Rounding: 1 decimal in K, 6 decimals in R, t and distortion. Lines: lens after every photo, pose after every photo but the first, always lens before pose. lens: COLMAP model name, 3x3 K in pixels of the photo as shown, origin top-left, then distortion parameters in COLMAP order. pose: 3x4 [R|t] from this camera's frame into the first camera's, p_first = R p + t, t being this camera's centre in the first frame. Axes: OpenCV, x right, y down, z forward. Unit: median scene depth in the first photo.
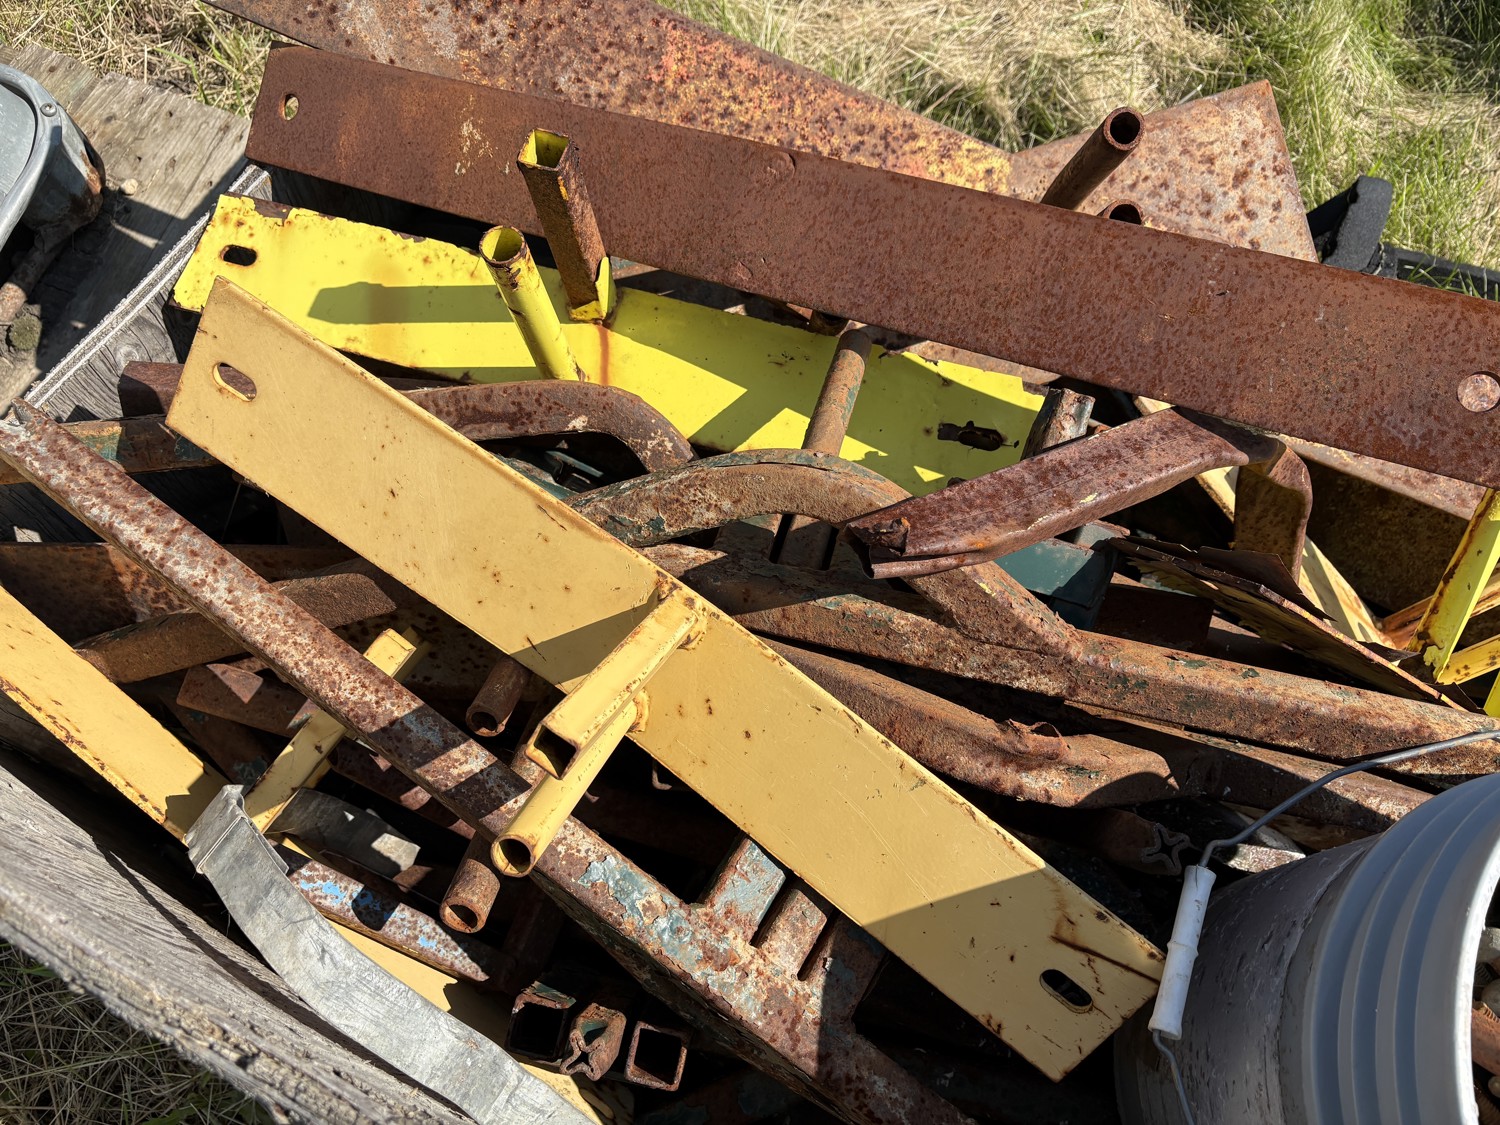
lens RADIAL K [[1125.3, 0, 746.7], [0, 1125.3, 531.9], [0, 0, 1]] dist [-0.000702, 0.002062]
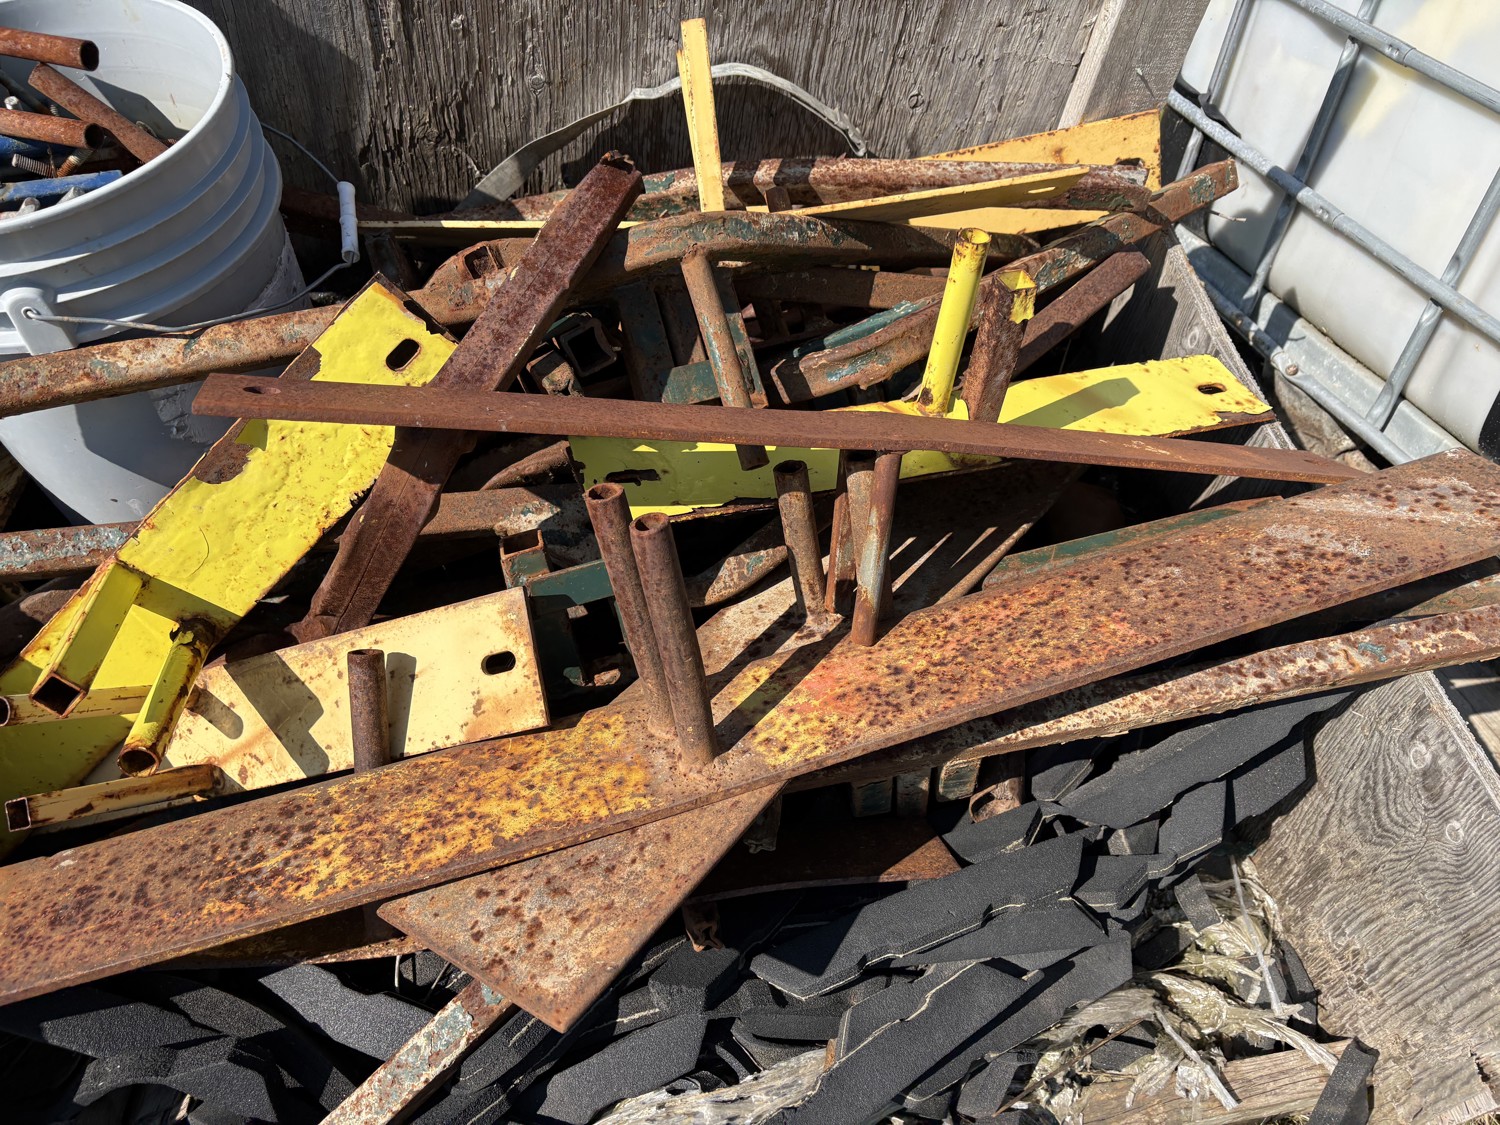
lens RADIAL K [[1122.9, 0, 728.4], [0, 1122.9, 563.4], [0, 0, 1]] dist [0.004468, 0.000245]
pose [[-0.797564, 0.436686, -0.416169, 0.556885], [-0.576999, -0.351013, 0.737470, -0.900381], [0.175962, 0.828309, 0.531923, 0.403770]]
